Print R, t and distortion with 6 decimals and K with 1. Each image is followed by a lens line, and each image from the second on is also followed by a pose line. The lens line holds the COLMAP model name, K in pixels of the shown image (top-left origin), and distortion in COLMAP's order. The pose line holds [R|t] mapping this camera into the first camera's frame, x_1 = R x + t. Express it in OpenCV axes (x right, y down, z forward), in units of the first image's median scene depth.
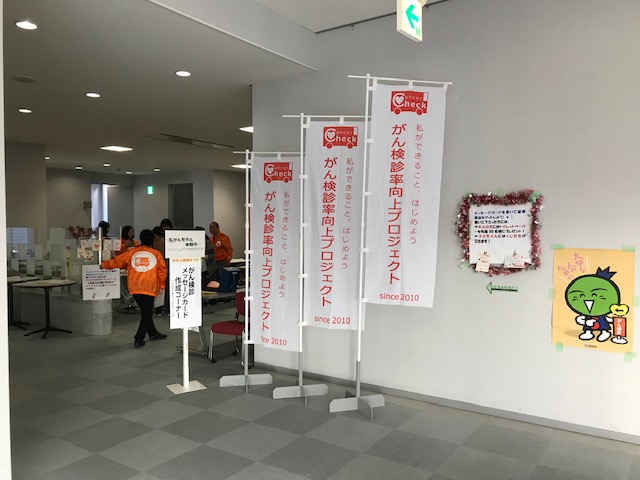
lens RADIAL K [[523.7, 0, 320.0], [0, 523.7, 240.0], [0, 0, 1]] dist [0.011610, -0.003425]
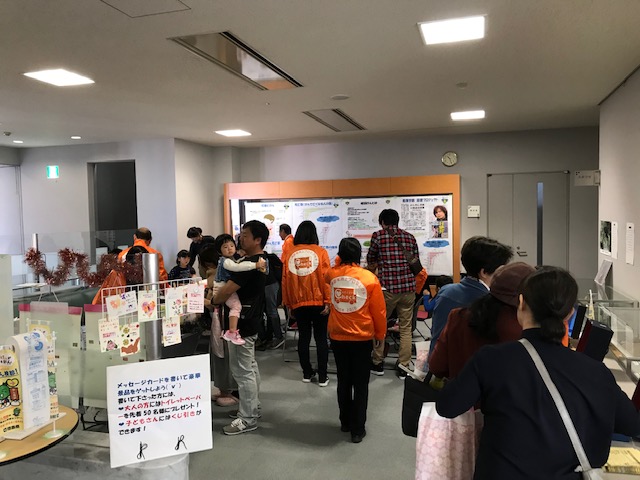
lens RADIAL K [[523.7, 0, 320.0], [0, 523.7, 240.0], [0, 0, 1]] dist [0.011610, -0.003425]
pose [[0.957439, -0.023197, 0.287701, -0.412724], [0.019546, 0.999688, 0.015555, -0.035681], [-0.287972, -0.009269, 0.957594, 0.634983]]
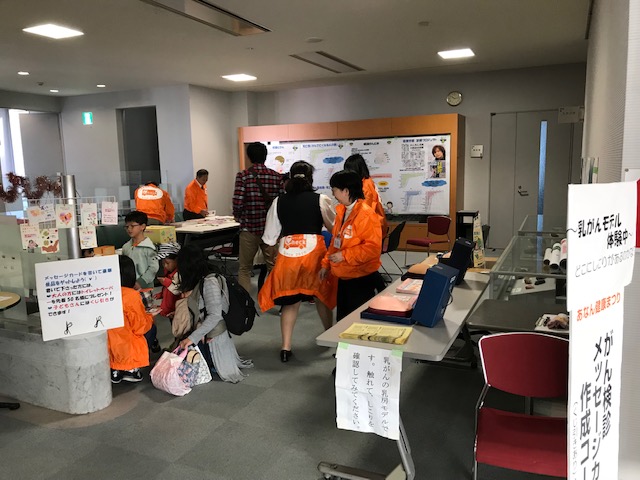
lens RADIAL K [[523.7, 0, 320.0], [0, 523.7, 240.0], [0, 0, 1]] dist [0.011610, -0.003425]
pose [[0.986628, -0.037950, 0.158509, -0.283020], [0.020128, 0.993441, 0.112563, -0.015052], [-0.161741, -0.107867, 0.980920, 0.526780]]
